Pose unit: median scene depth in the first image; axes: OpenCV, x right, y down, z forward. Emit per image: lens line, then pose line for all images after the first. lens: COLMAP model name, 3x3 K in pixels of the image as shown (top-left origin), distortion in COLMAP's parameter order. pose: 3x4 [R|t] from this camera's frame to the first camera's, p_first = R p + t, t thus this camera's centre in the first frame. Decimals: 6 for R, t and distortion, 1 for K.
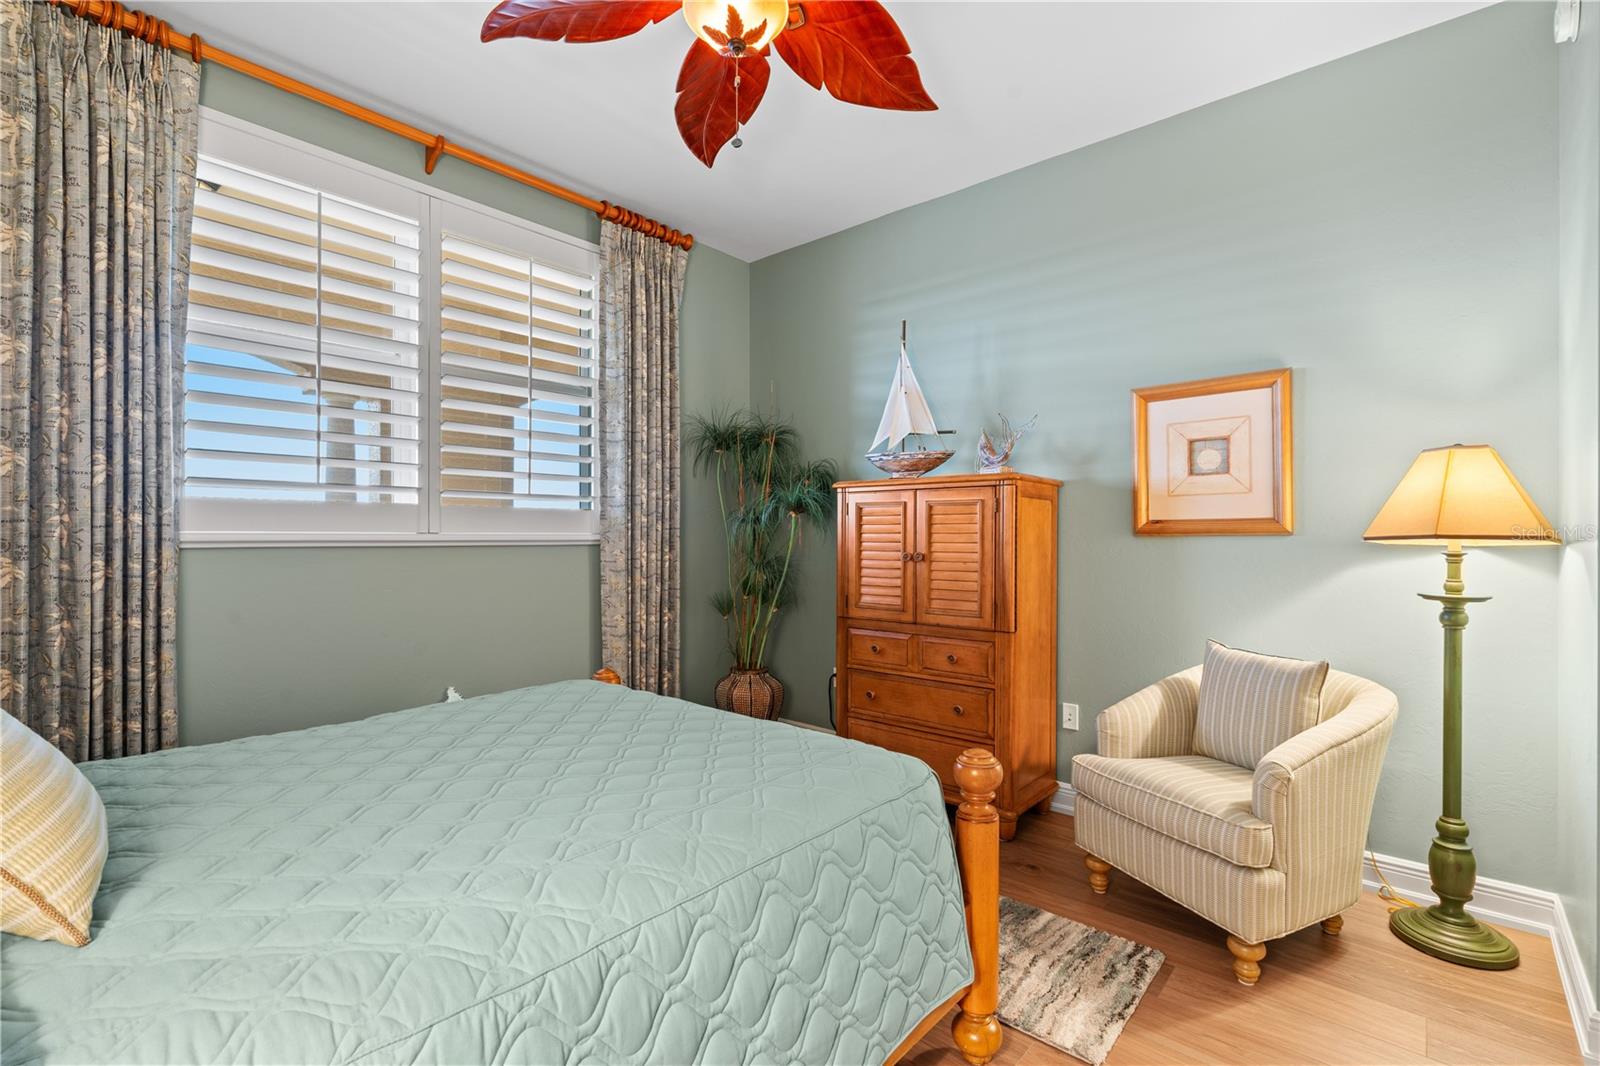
lens RADIAL K [[723.0, 0, 806.9], [0, 723.0, 530.2], [0, 0, 1]] dist [-0.007608, 0.005046]
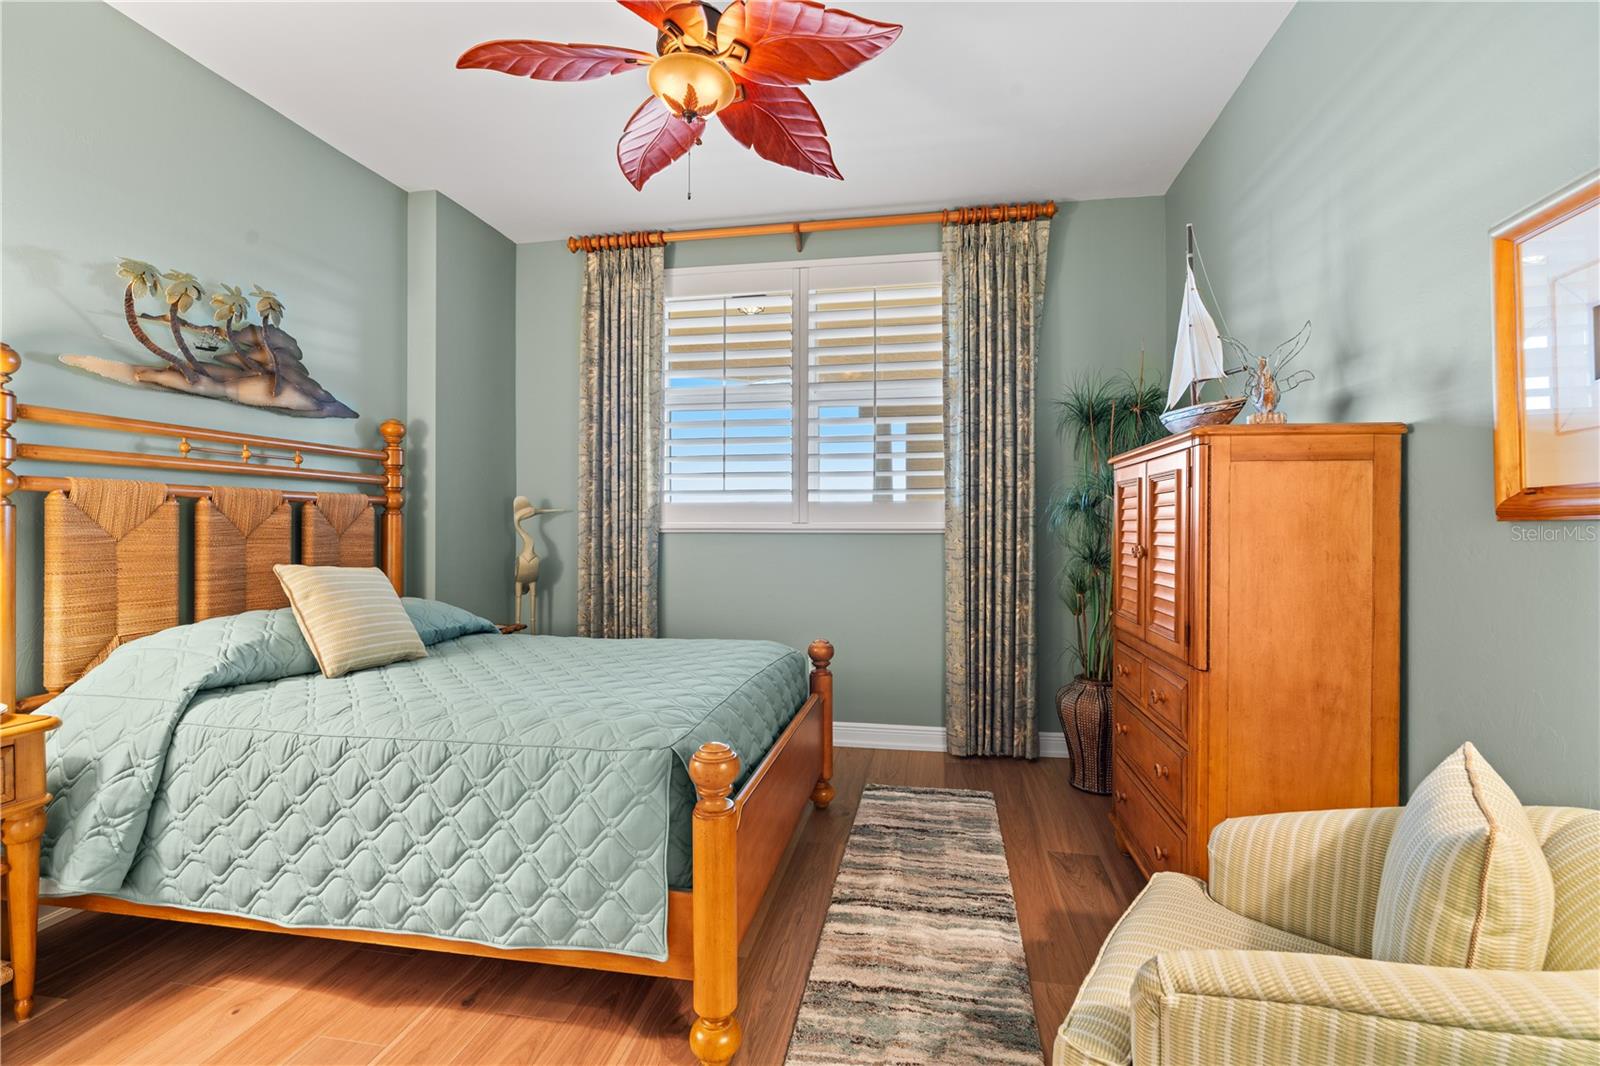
lens RADIAL K [[723.0, 0, 802.3], [0, 723.0, 530.9], [0, 0, 1]] dist [-0.007608, 0.005046]
pose [[0.490097, 0.007038, -0.871640, 0.539944], [-0.004625, 0.999974, 0.005474, 0.011403], [0.871656, 0.001348, 0.490117, 0.296770]]
